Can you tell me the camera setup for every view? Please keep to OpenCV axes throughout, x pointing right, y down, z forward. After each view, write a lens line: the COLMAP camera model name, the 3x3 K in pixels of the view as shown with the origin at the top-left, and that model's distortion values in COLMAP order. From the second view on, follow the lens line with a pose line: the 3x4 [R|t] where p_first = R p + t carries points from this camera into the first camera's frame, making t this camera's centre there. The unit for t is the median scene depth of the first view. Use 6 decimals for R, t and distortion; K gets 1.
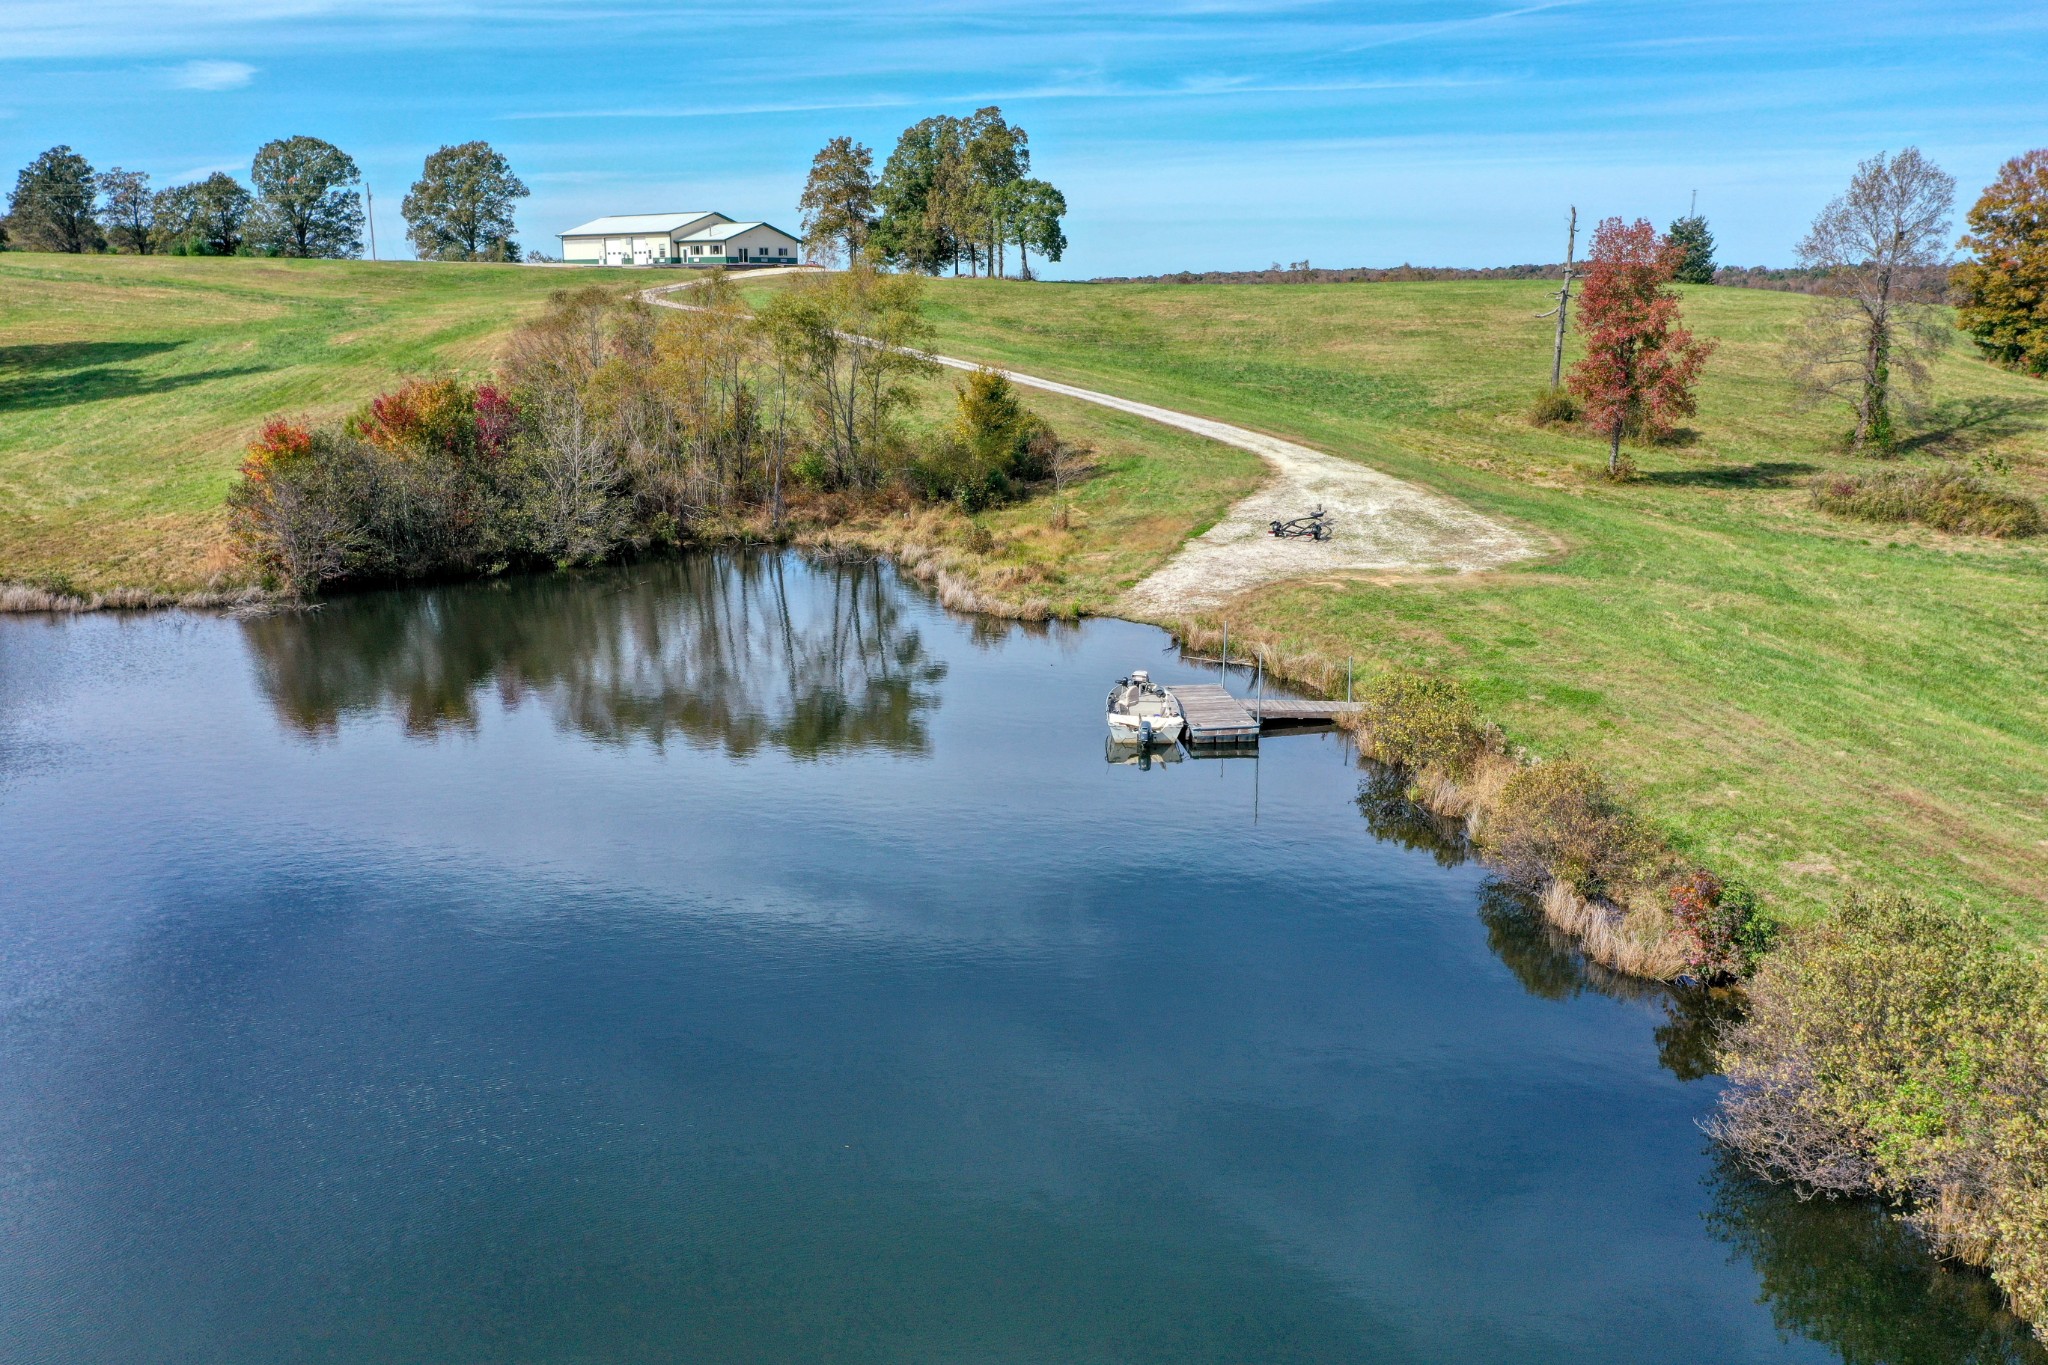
lens RADIAL K [[1631.4, 0, 1024.0], [0, 1631.4, 682.5], [0, 0, 1]] dist [0.001419, -0.003195]
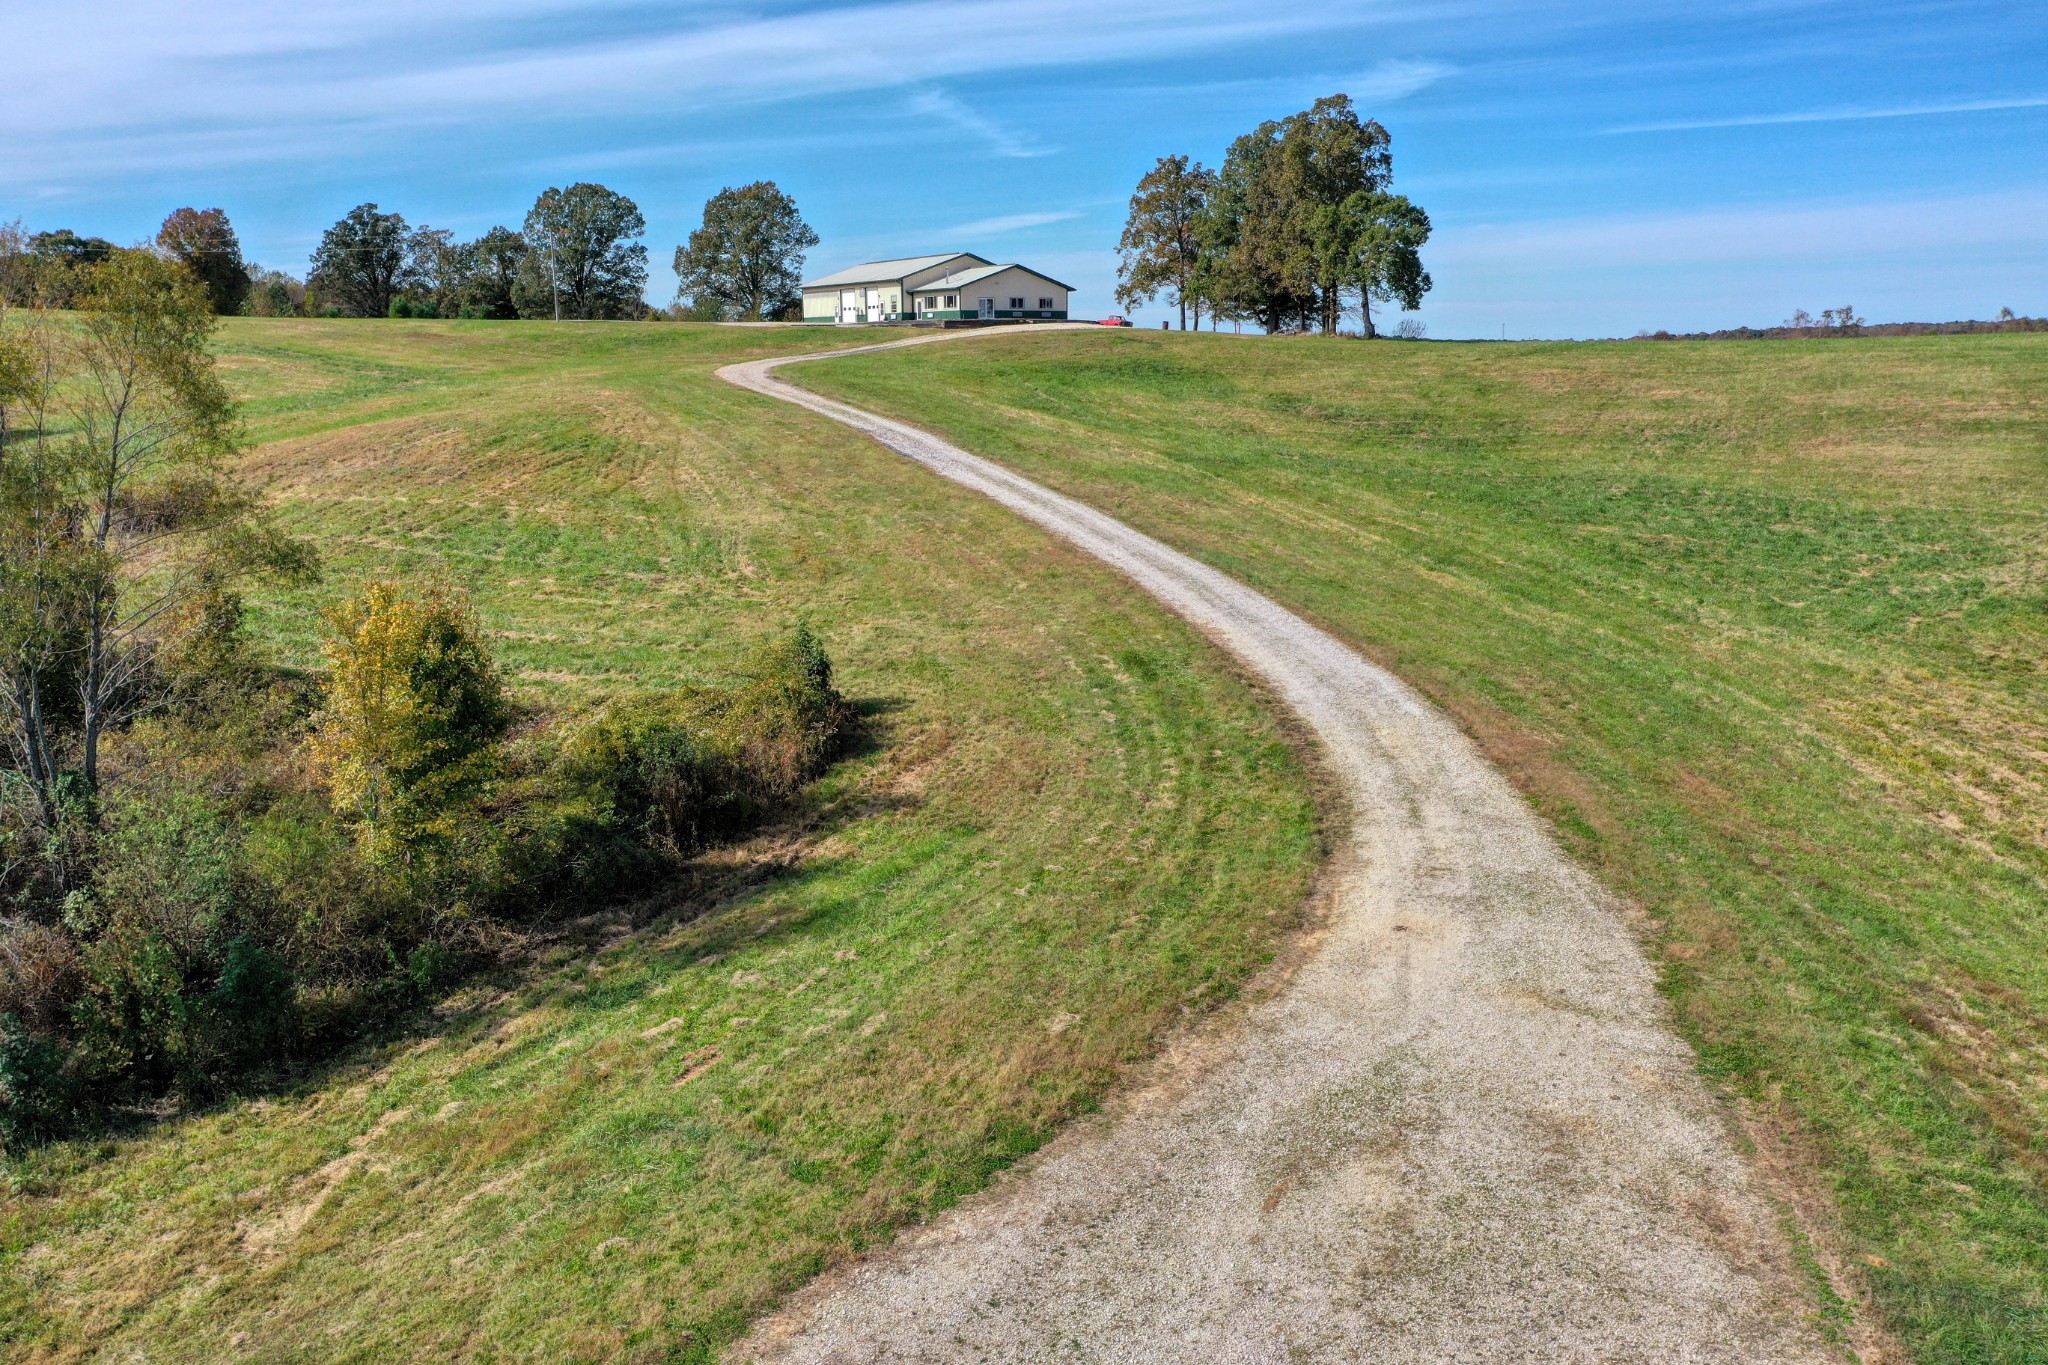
lens RADIAL K [[1631.4, 0, 1024.0], [0, 1631.4, 682.5], [0, 0, 1]] dist [0.001419, -0.003195]
pose [[0.949941, 0.055990, -0.307372, 0.082265], [-0.066993, 0.997431, -0.025355, -0.071134], [0.305163, 0.044677, 0.951251, 0.294479]]
